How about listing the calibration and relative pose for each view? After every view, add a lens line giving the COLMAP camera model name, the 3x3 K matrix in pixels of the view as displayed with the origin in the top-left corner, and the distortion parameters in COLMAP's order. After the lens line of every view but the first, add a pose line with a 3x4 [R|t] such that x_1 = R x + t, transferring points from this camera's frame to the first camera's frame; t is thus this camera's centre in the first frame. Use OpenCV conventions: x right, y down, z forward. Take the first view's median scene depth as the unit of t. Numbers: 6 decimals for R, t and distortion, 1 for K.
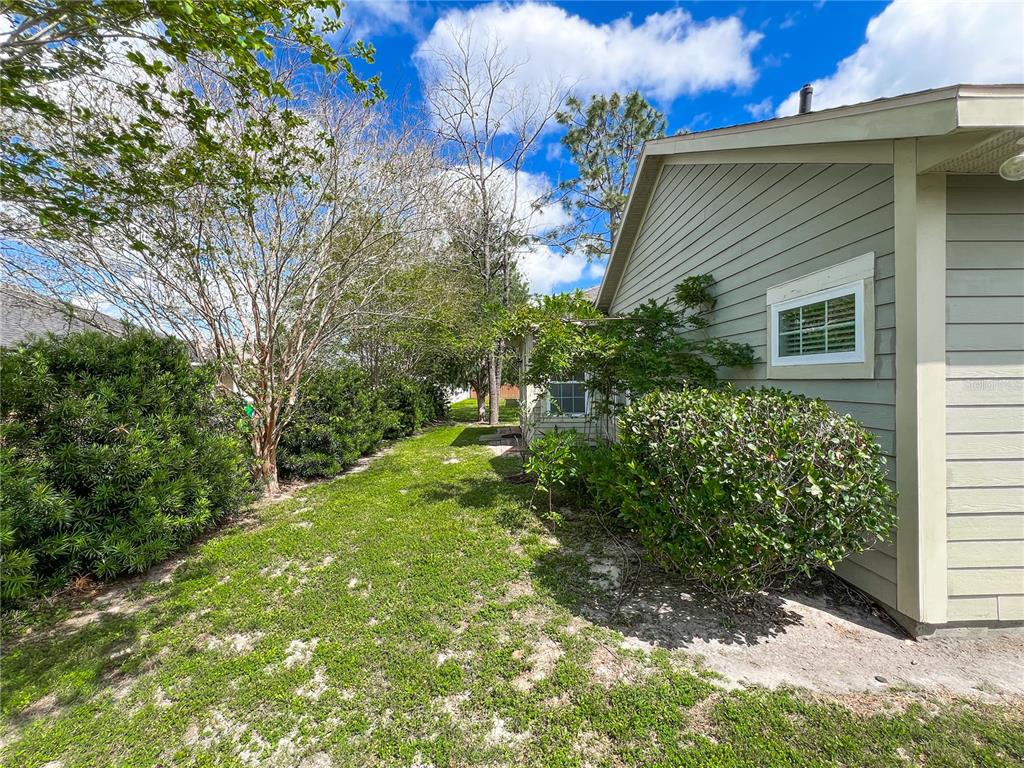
lens RADIAL K [[422.4, 0, 516.2], [0, 422.4, 383.2], [0, 0, 1]] dist [0.001711, 0.000020]
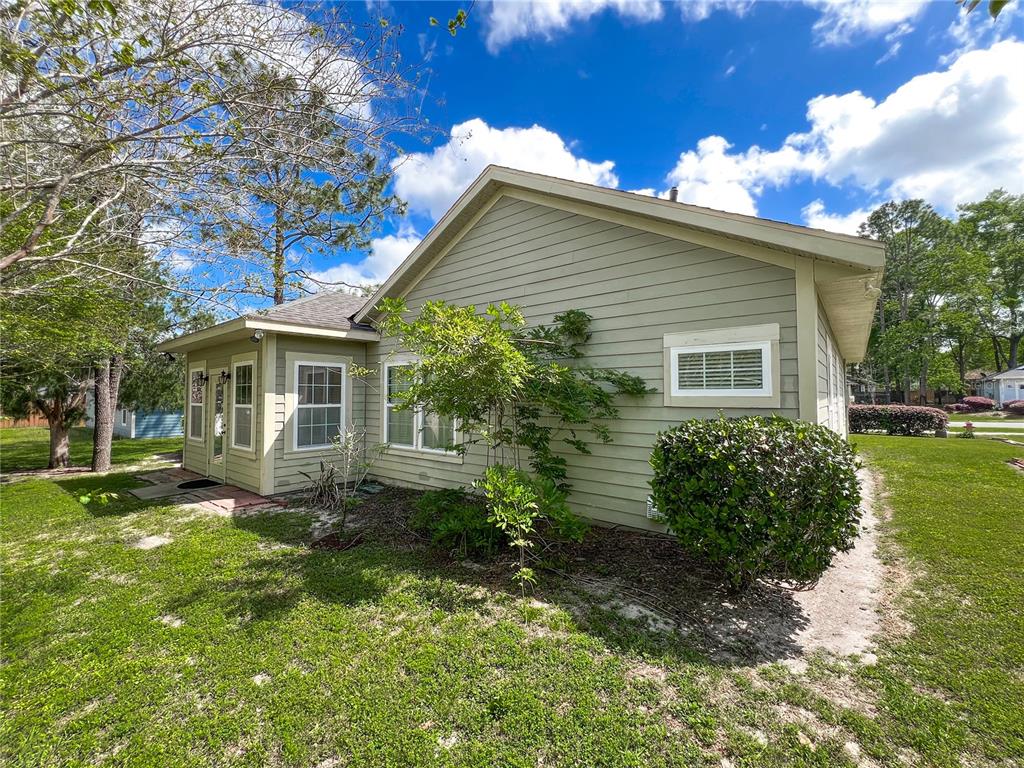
lens RADIAL K [[422.4, 0, 512.4], [0, 422.4, 380.9], [0, 0, 1]] dist [0.001711, 0.000020]
pose [[0.657633, 0.030217, 0.752733, -0.717961], [0.004699, 0.999011, -0.044208, -0.035429], [-0.753324, 0.032610, 0.656840, 0.584044]]
